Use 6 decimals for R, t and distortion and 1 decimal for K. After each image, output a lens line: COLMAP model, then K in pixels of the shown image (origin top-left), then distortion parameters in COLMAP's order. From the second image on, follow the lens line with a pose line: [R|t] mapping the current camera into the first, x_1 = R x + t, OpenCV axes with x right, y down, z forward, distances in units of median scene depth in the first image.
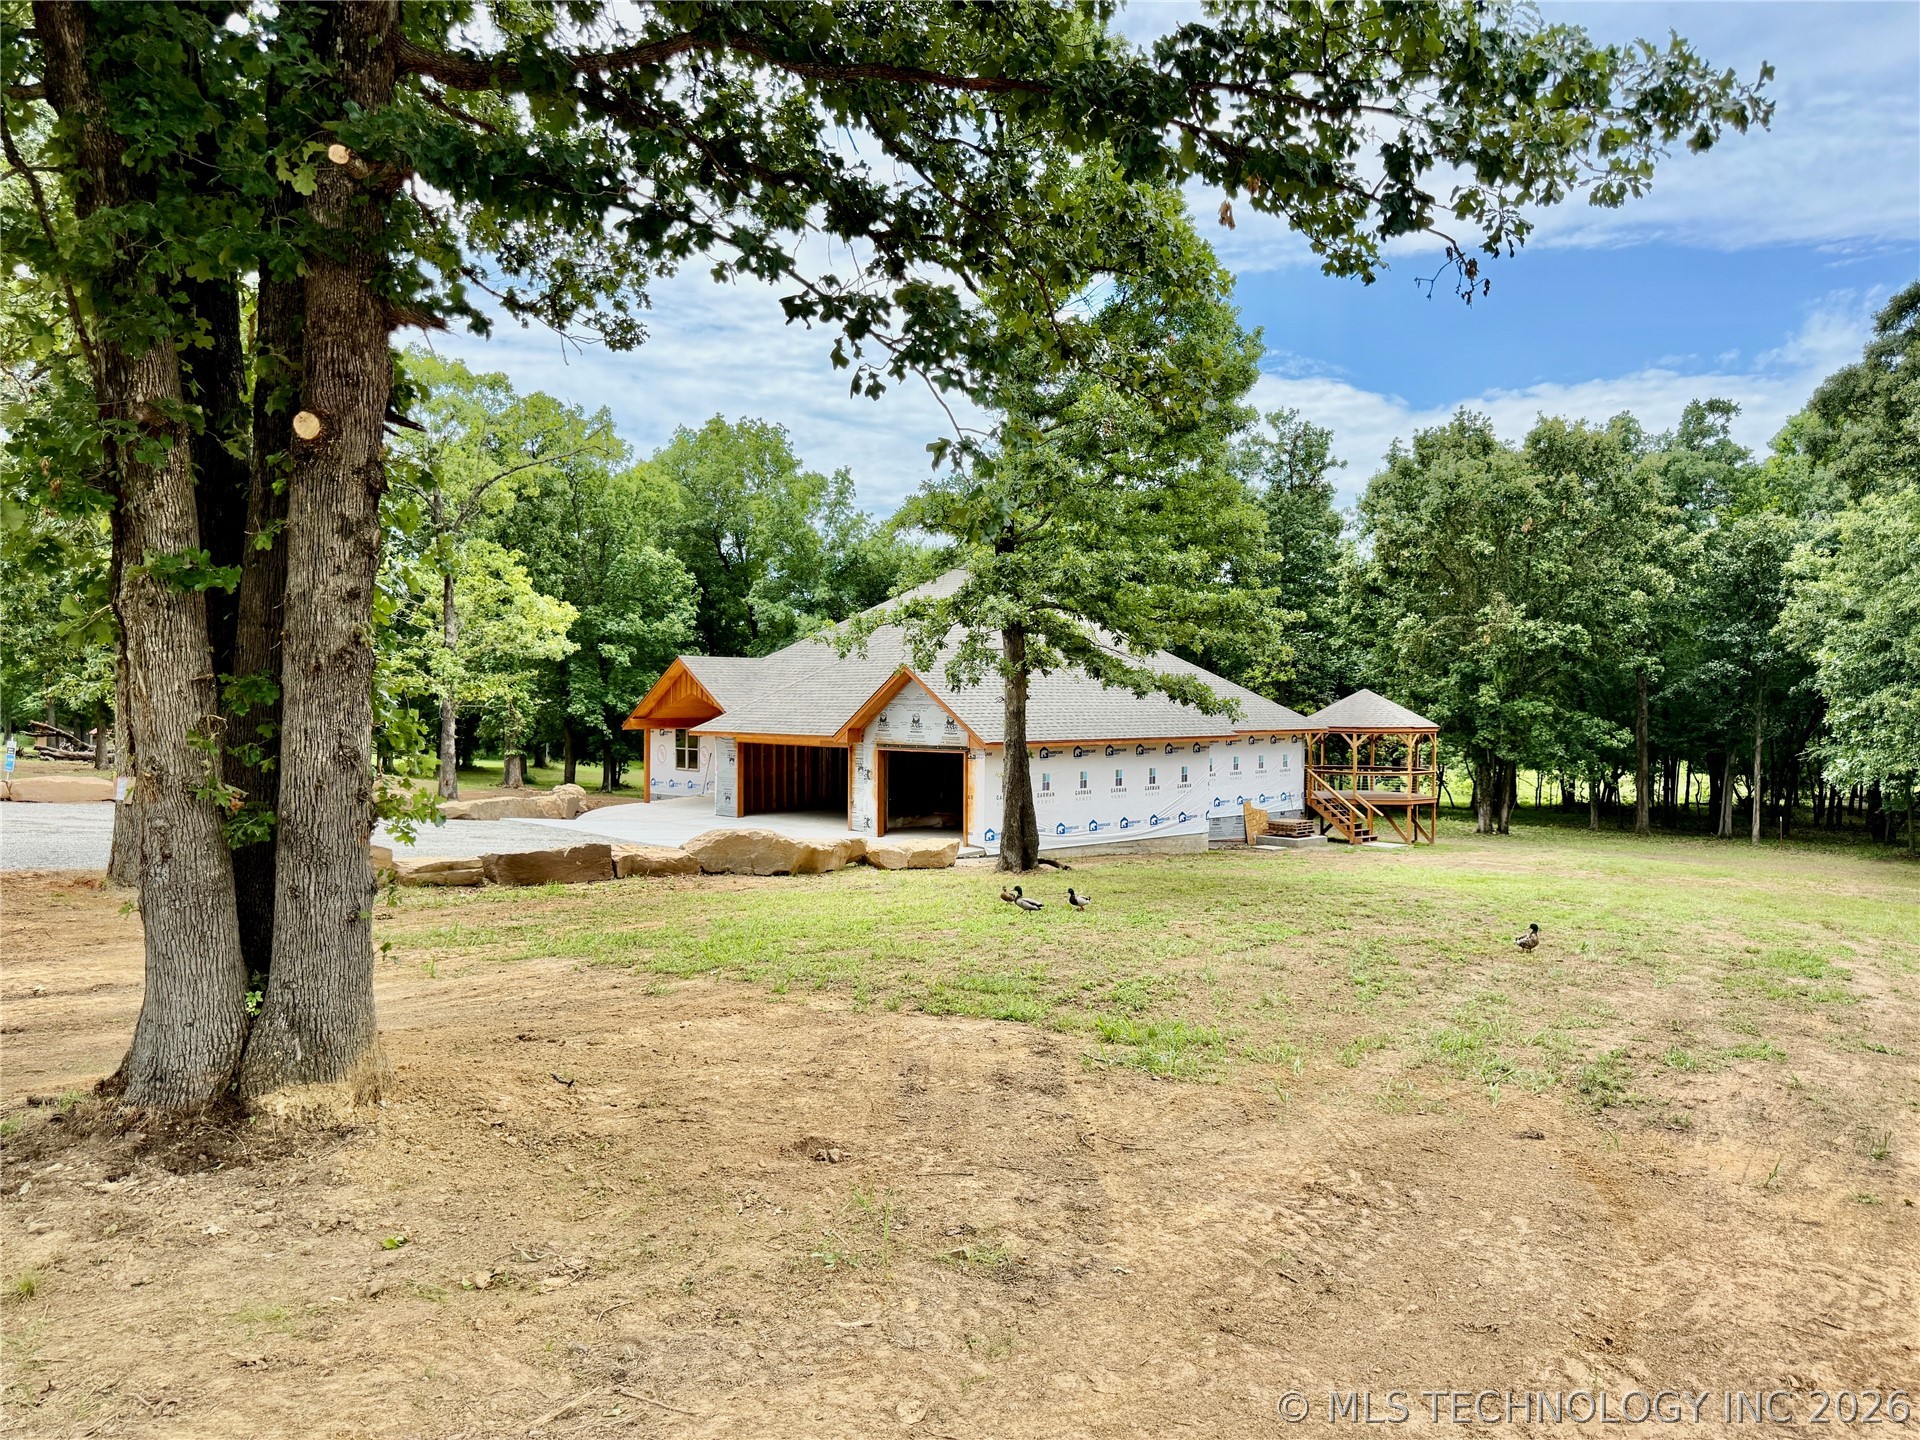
lens RADIAL K [[1399.6, 0, 954.5], [0, 1399.6, 710.9], [0, 0, 1]] dist [0.061225, -0.069407]
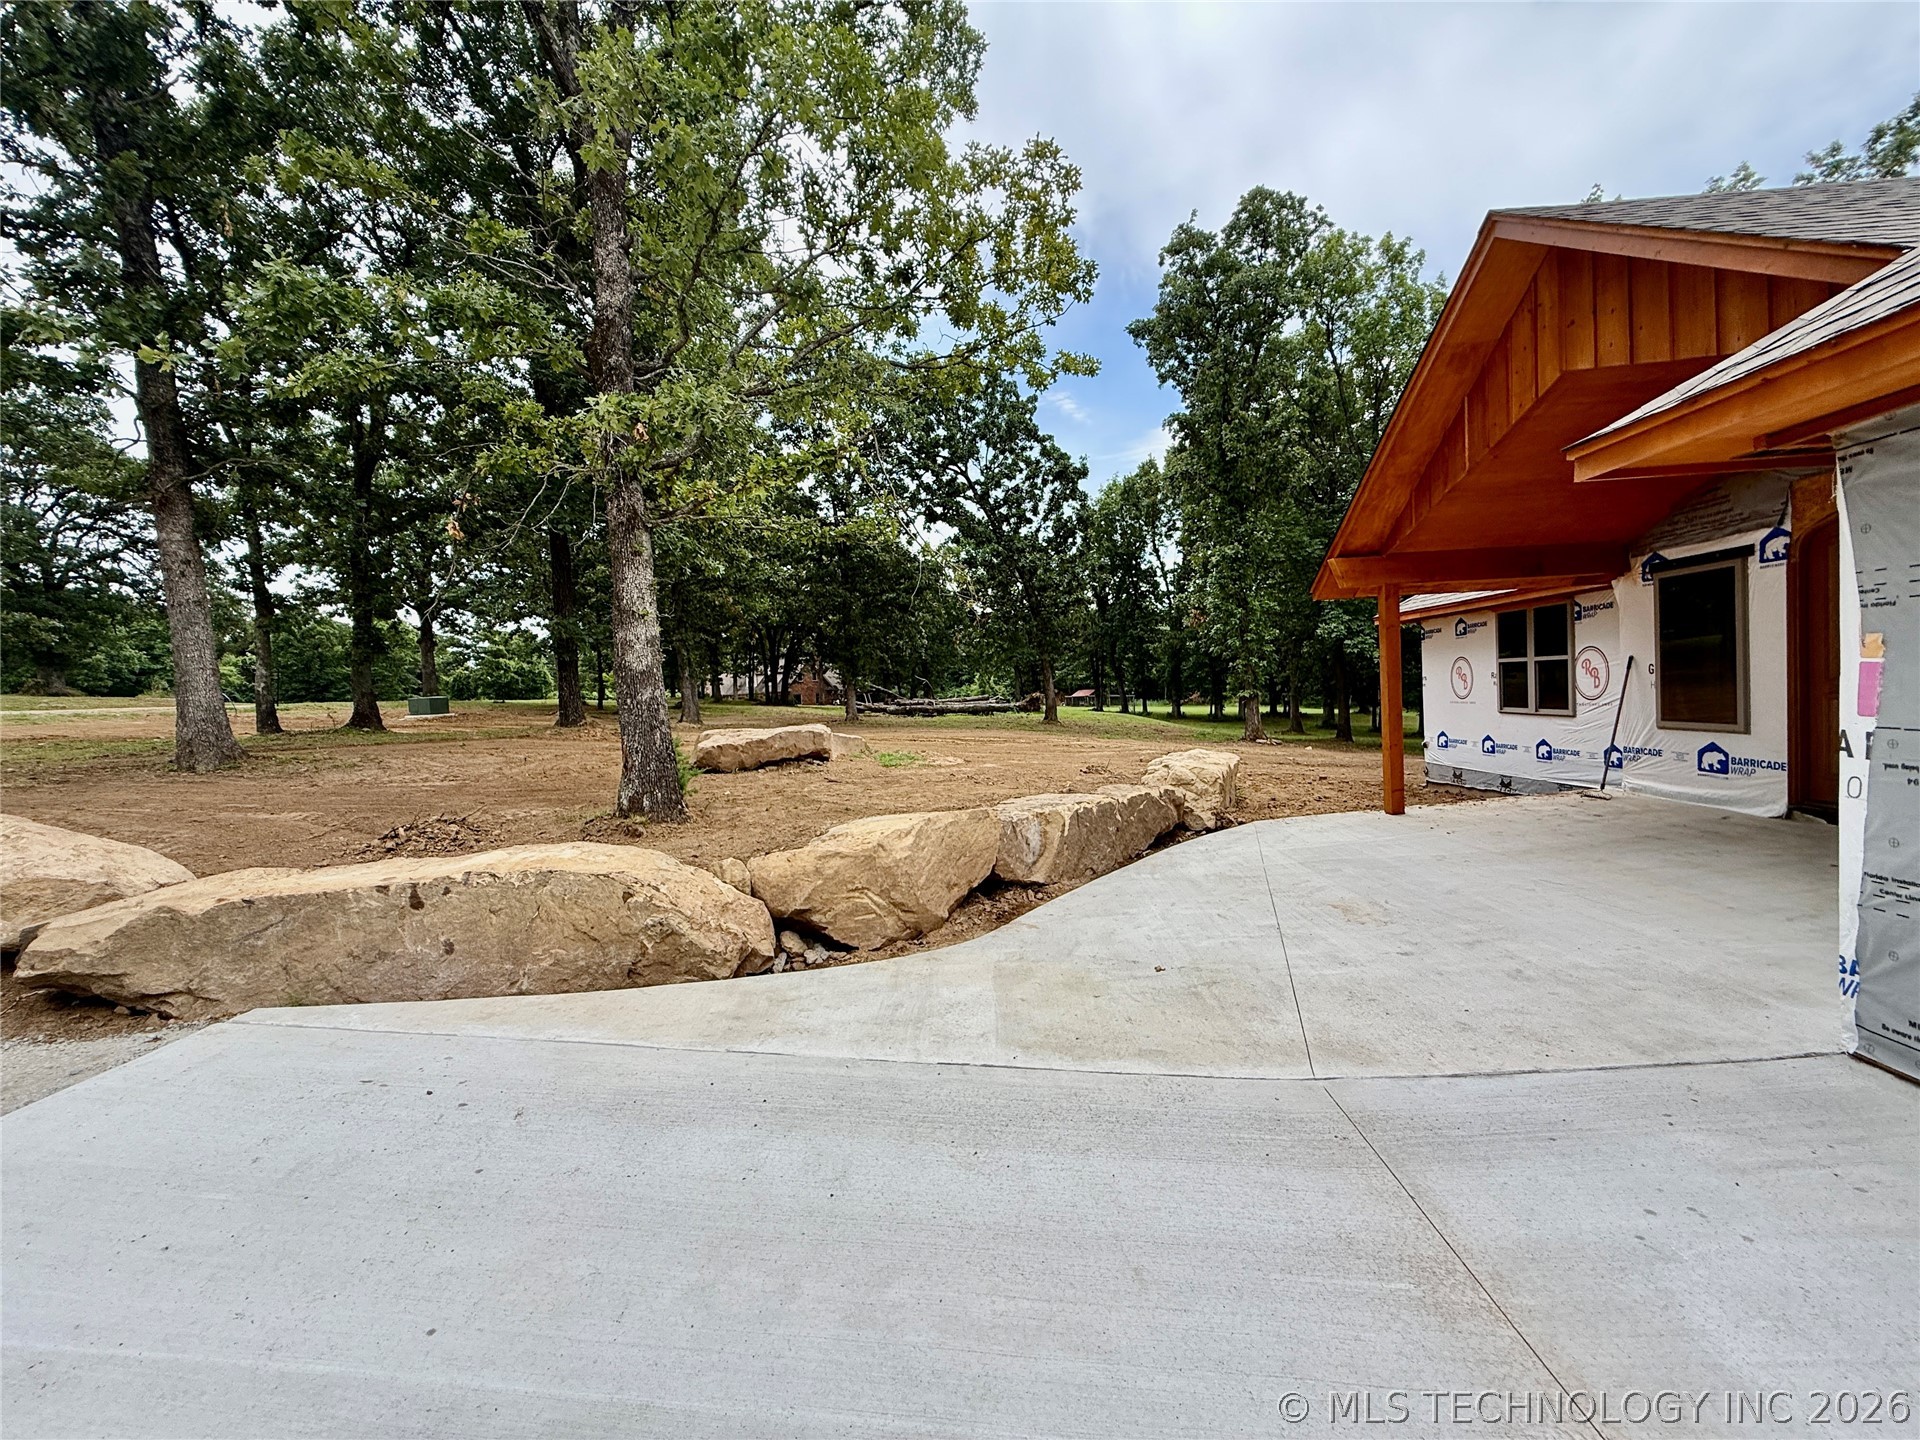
lens RADIAL K [[764.4, 0, 951.9], [0, 764.4, 717.9], [0, 0, 1]] dist [0.000060, 0.000661]
pose [[0.679248, -0.007789, -0.733867, -0.168929], [0.039625, 0.998874, 0.026074, 0.037255], [0.732838, -0.046791, 0.678792, 0.862147]]
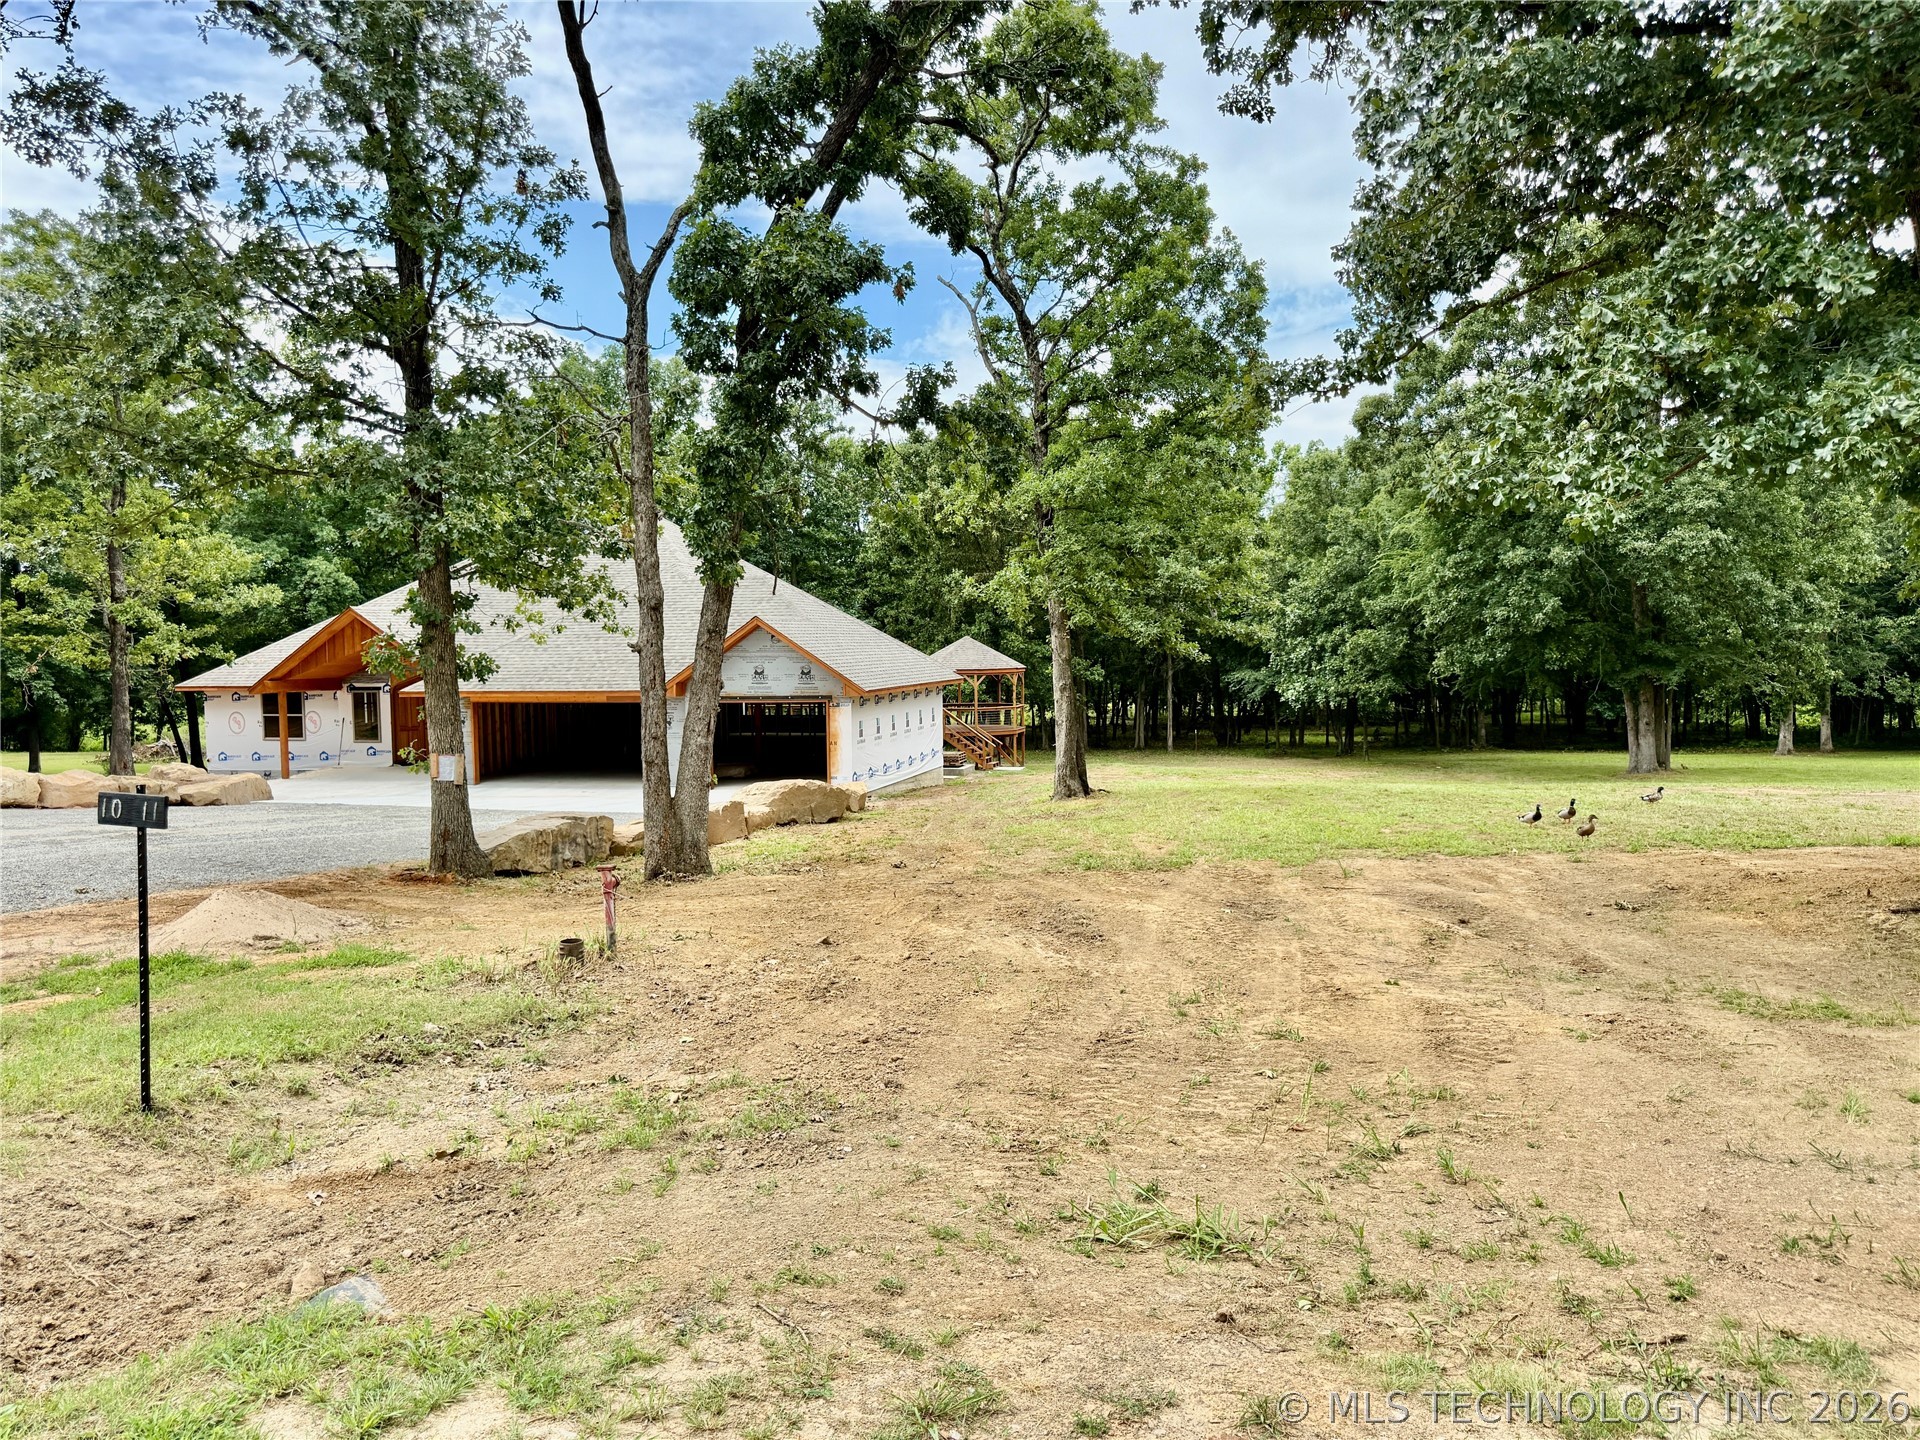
lens RADIAL K [[1399.6, 0, 954.5], [0, 1399.6, 710.9], [0, 0, 1]] dist [0.061225, -0.069407]
pose [[0.847662, -0.042035, 0.528869, -0.355923], [0.022156, 0.998791, 0.043874, -0.005788], [-0.530074, -0.025473, 0.847569, 0.037629]]
